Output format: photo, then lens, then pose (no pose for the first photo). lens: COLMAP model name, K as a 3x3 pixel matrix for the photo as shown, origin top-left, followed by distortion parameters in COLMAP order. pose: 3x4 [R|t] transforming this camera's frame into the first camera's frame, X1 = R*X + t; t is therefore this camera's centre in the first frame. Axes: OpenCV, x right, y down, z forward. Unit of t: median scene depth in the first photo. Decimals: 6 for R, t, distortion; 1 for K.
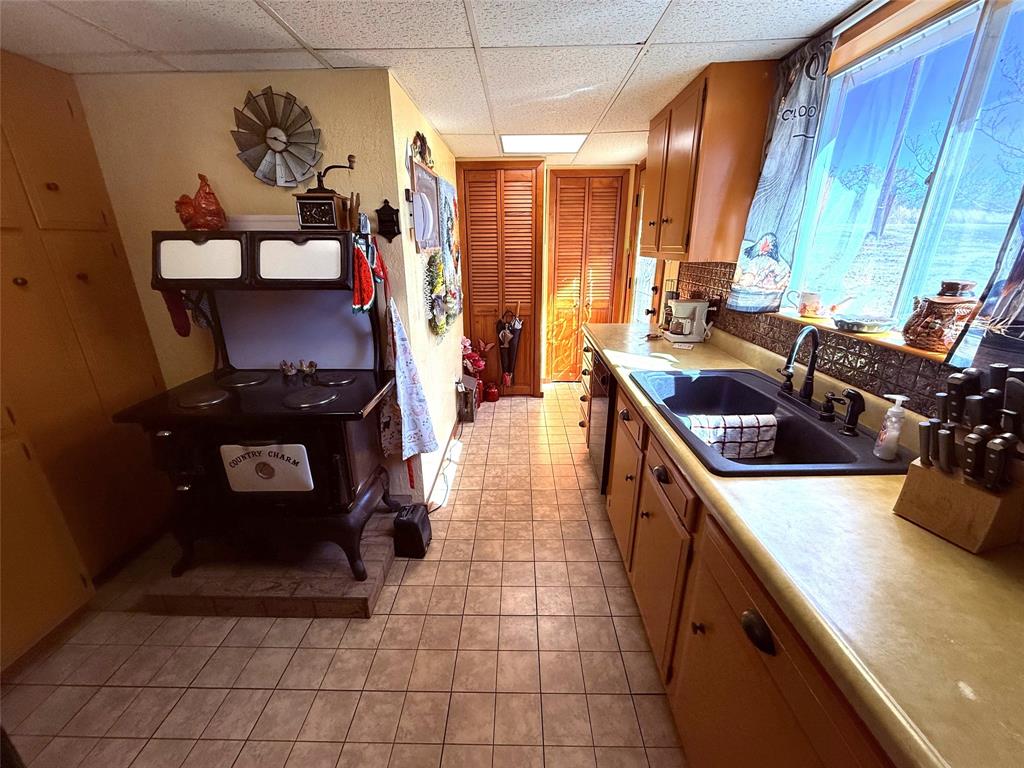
lens RADIAL K [[408.1, 0, 513.1], [0, 408.1, 385.1], [0, 0, 1]] dist [0.001574, -0.000770]
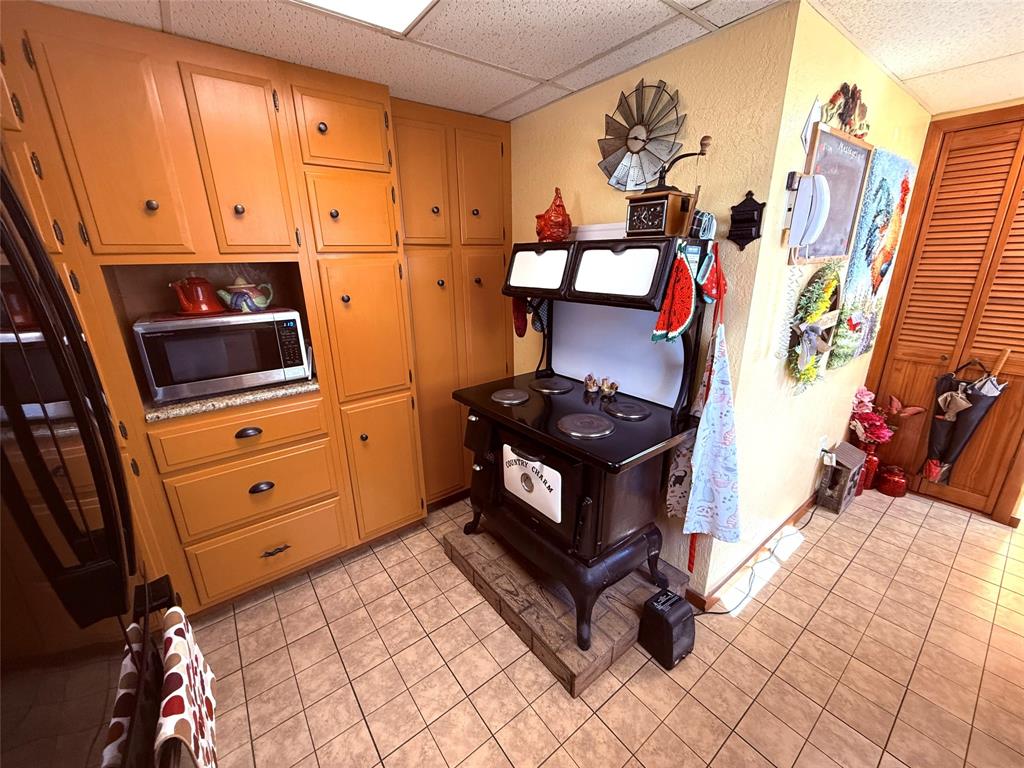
lens RADIAL K [[408.1, 0, 509.1], [0, 408.1, 383.3], [0, 0, 1]] dist [0.001574, -0.000770]
pose [[0.619725, 0.228517, -0.750813, 0.041593], [-0.244714, 0.965241, 0.091791, -0.083525], [0.745691, 0.126849, 0.654105, 0.239608]]
